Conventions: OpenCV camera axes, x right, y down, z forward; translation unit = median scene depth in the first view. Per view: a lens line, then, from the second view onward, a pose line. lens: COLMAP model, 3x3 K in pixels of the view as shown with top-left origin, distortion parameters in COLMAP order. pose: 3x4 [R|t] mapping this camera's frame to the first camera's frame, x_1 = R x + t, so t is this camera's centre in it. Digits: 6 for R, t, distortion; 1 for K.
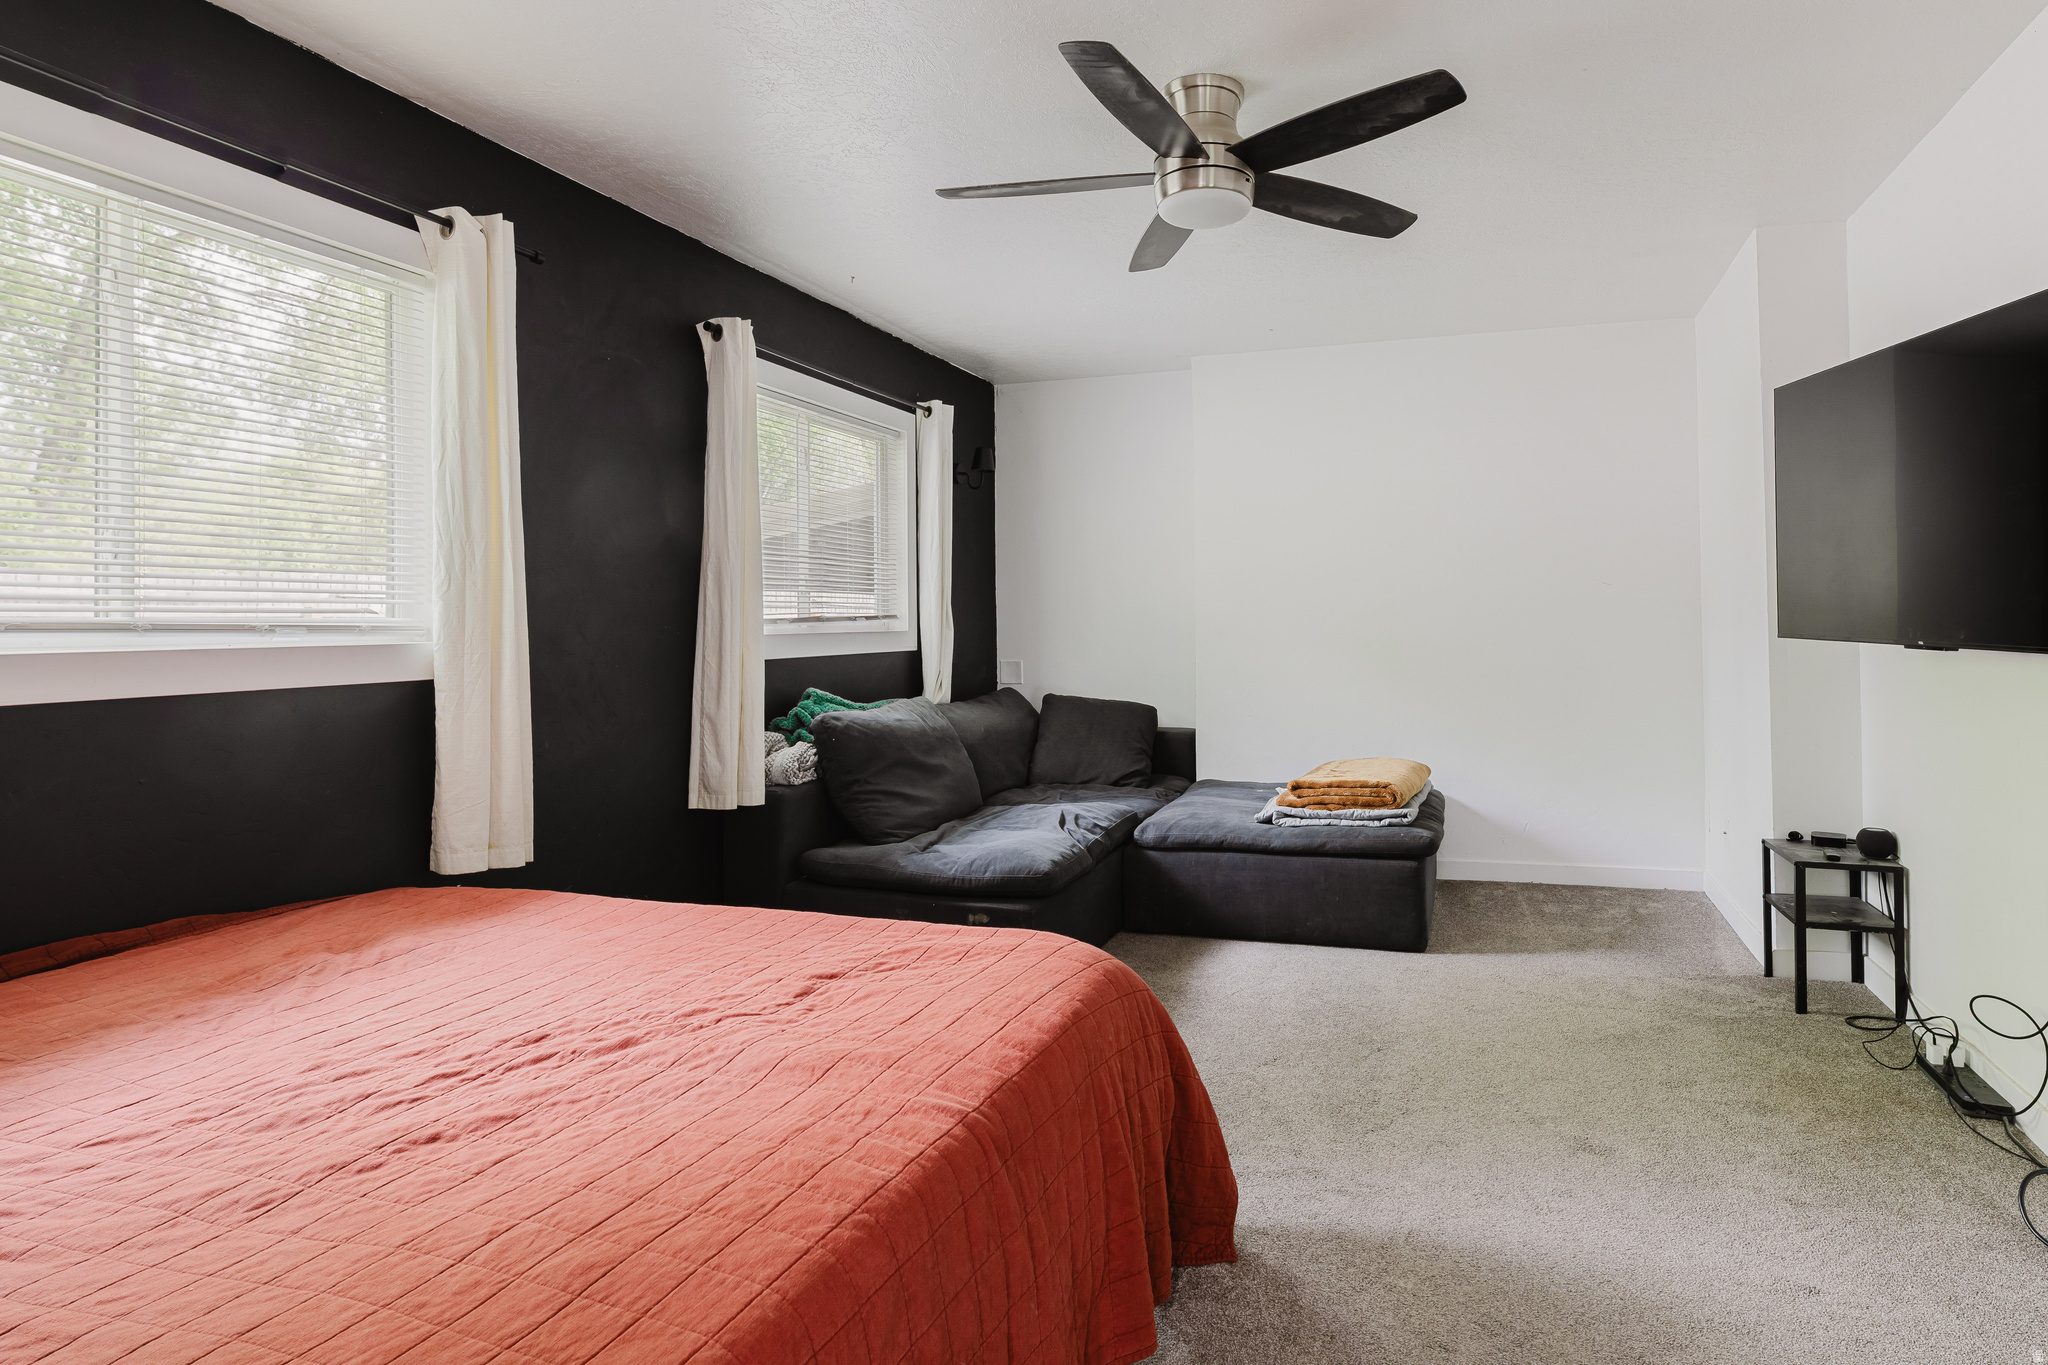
lens RADIAL K [[1058.8, 0, 1216.5], [0, 1058.8, 599.0], [0, 0, 1]] dist [-0.002256, 0.000385]
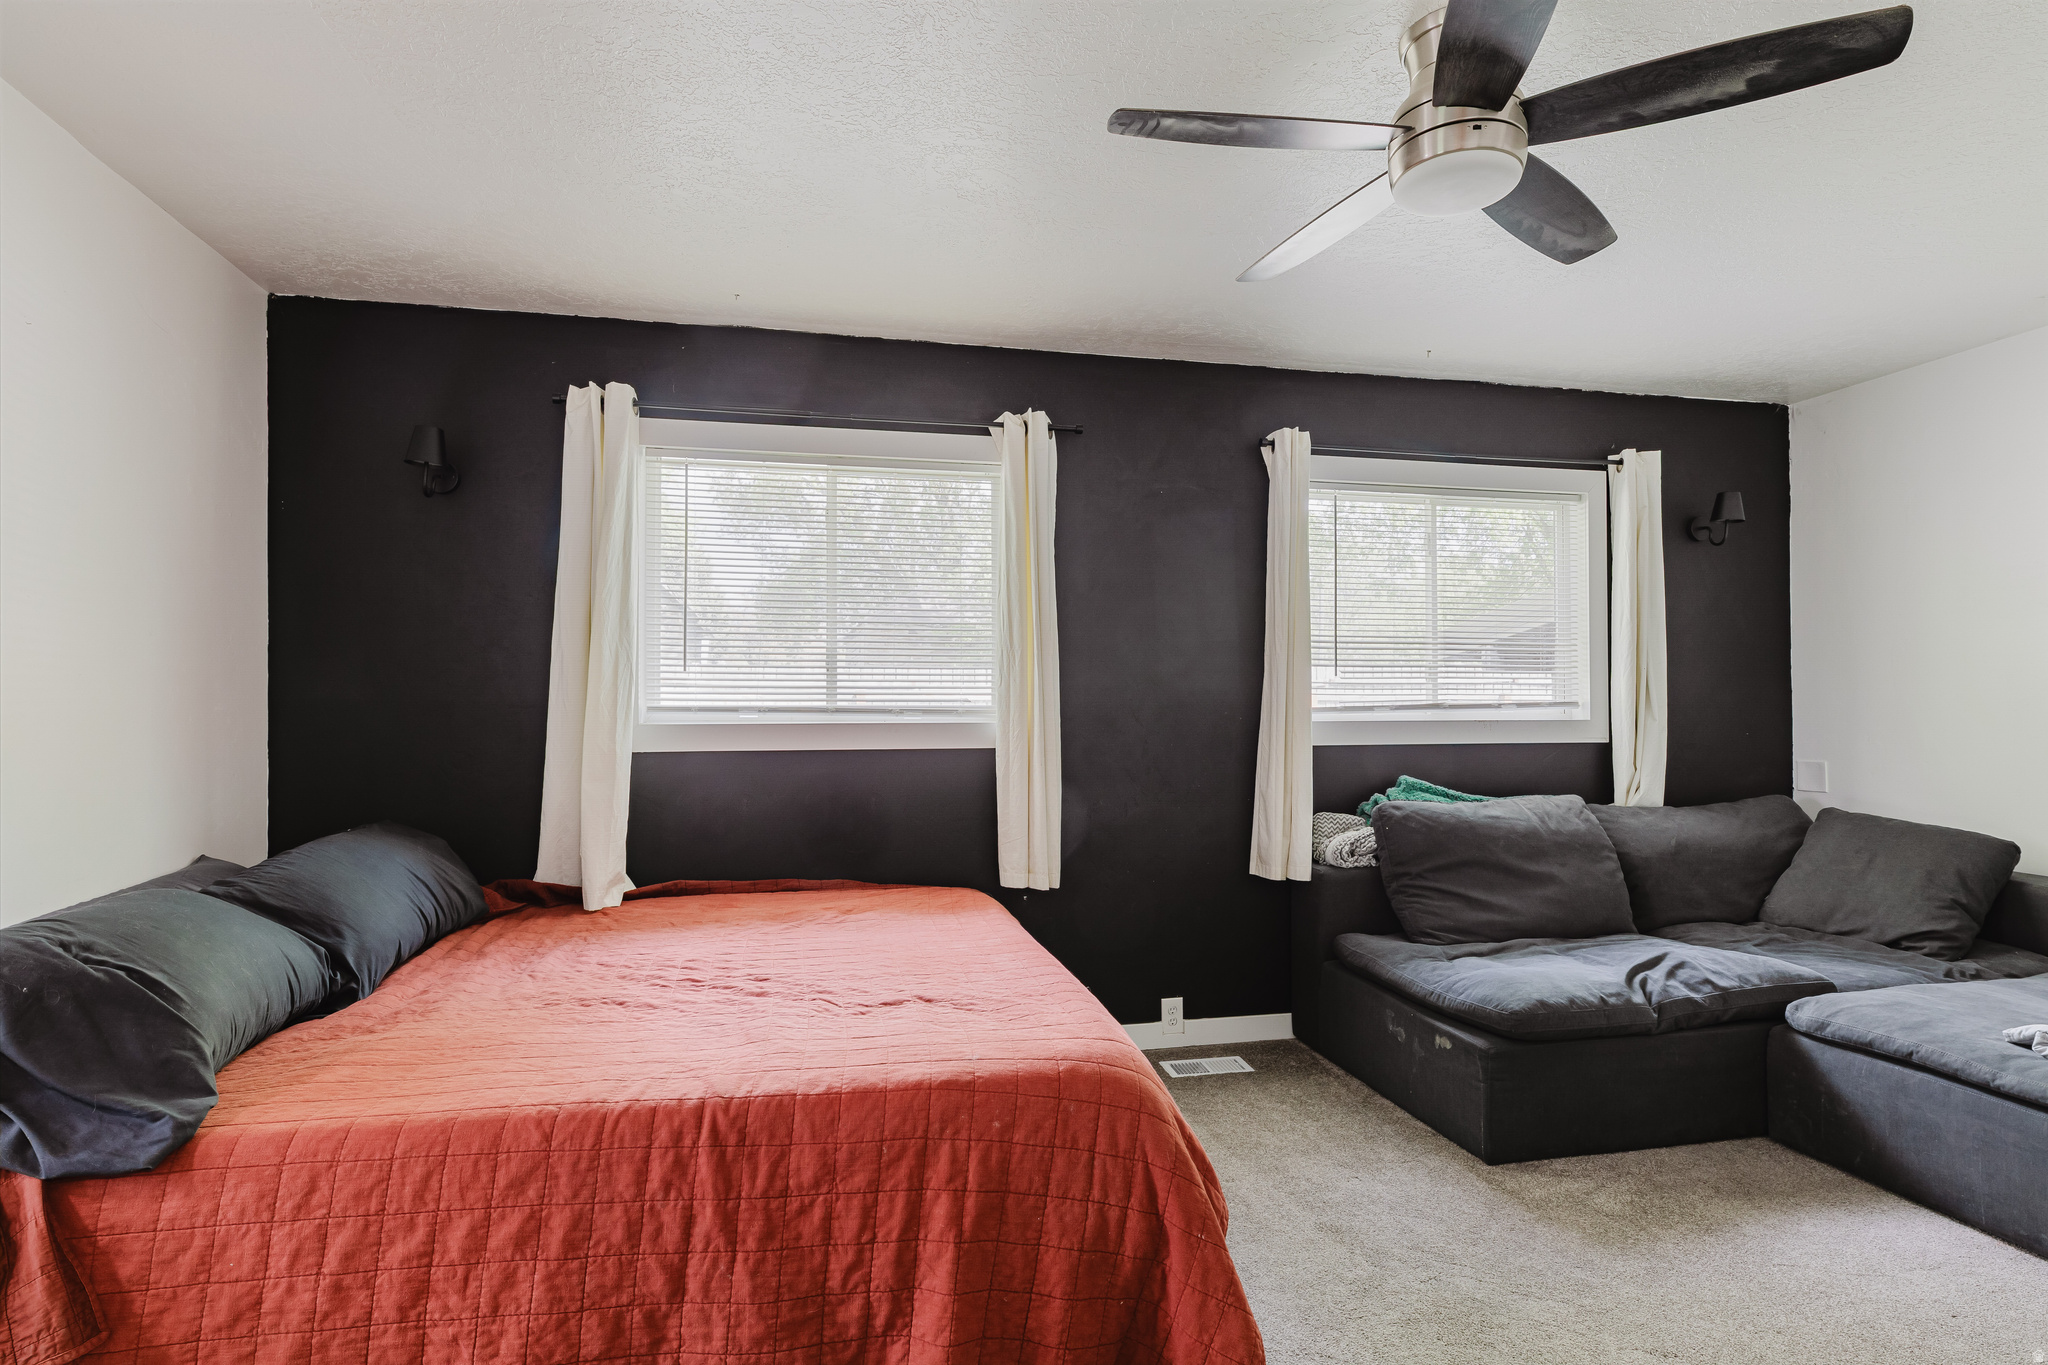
lens RADIAL K [[1058.8, 0, 1033.1], [0, 1058.8, 694.7], [0, 0, 1]] dist [-0.002256, 0.000385]
pose [[0.473773, -0.001645, -0.880645, 0.353922], [0.012877, 0.999904, 0.005060, -0.001837], [0.880553, -0.013737, 0.473749, 0.239601]]
